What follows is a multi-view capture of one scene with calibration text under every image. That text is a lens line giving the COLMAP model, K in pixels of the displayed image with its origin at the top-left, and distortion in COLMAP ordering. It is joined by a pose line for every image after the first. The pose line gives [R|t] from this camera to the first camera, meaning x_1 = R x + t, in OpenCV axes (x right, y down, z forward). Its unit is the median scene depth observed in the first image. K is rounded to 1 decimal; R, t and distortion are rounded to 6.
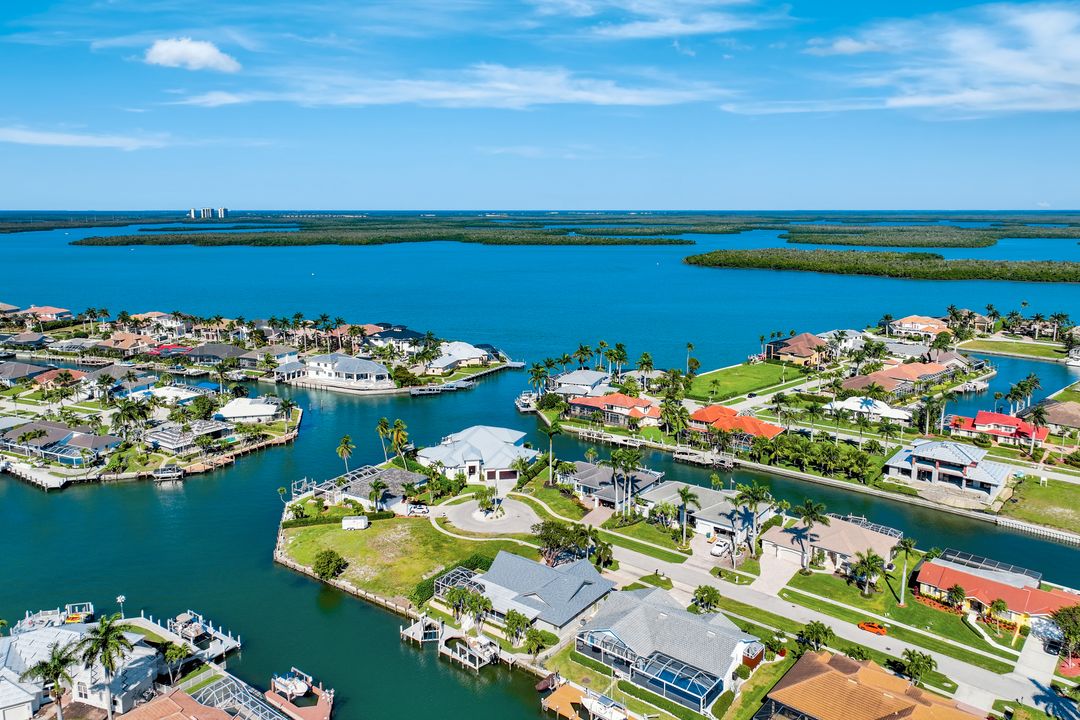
lens RADIAL K [[751.6, 0, 548.4], [0, 751.6, 357.6], [0, 0, 1]] dist [0.005525, -0.002296]
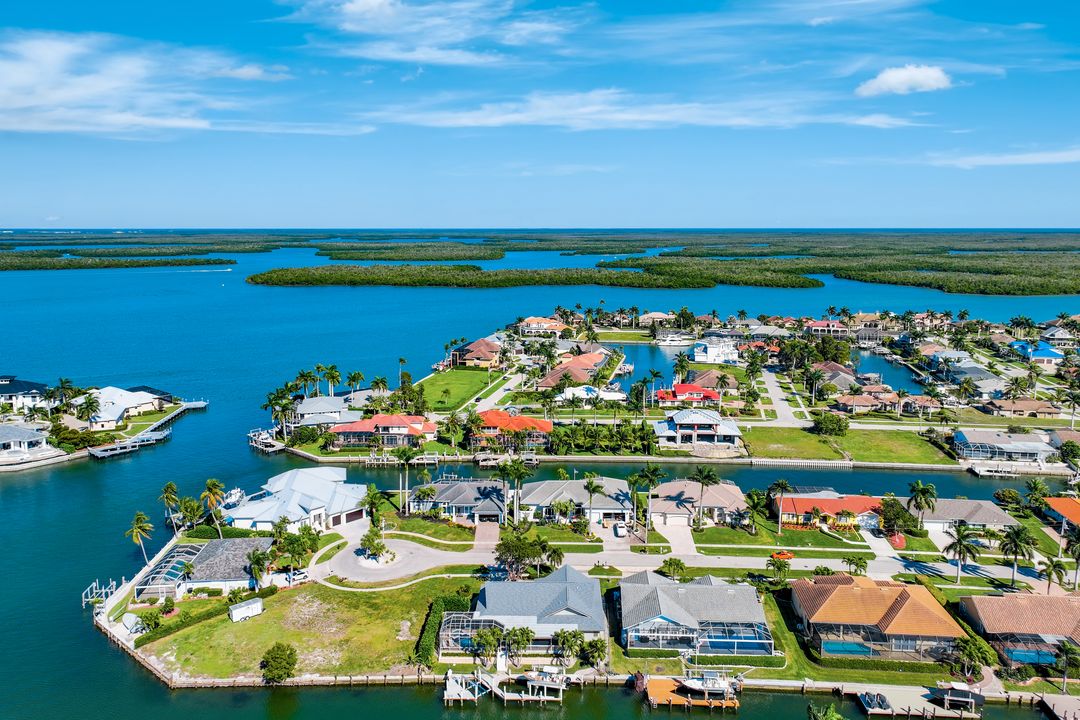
lens RADIAL K [[751.6, 0, 536.3], [0, 751.6, 353.0], [0, 0, 1]] dist [0.005525, -0.002296]
pose [[0.807863, -0.098008, 0.581164, -0.339367], [0.115304, 0.993304, 0.007230, -0.016137], [-0.577981, 0.061169, 0.813754, 0.119184]]
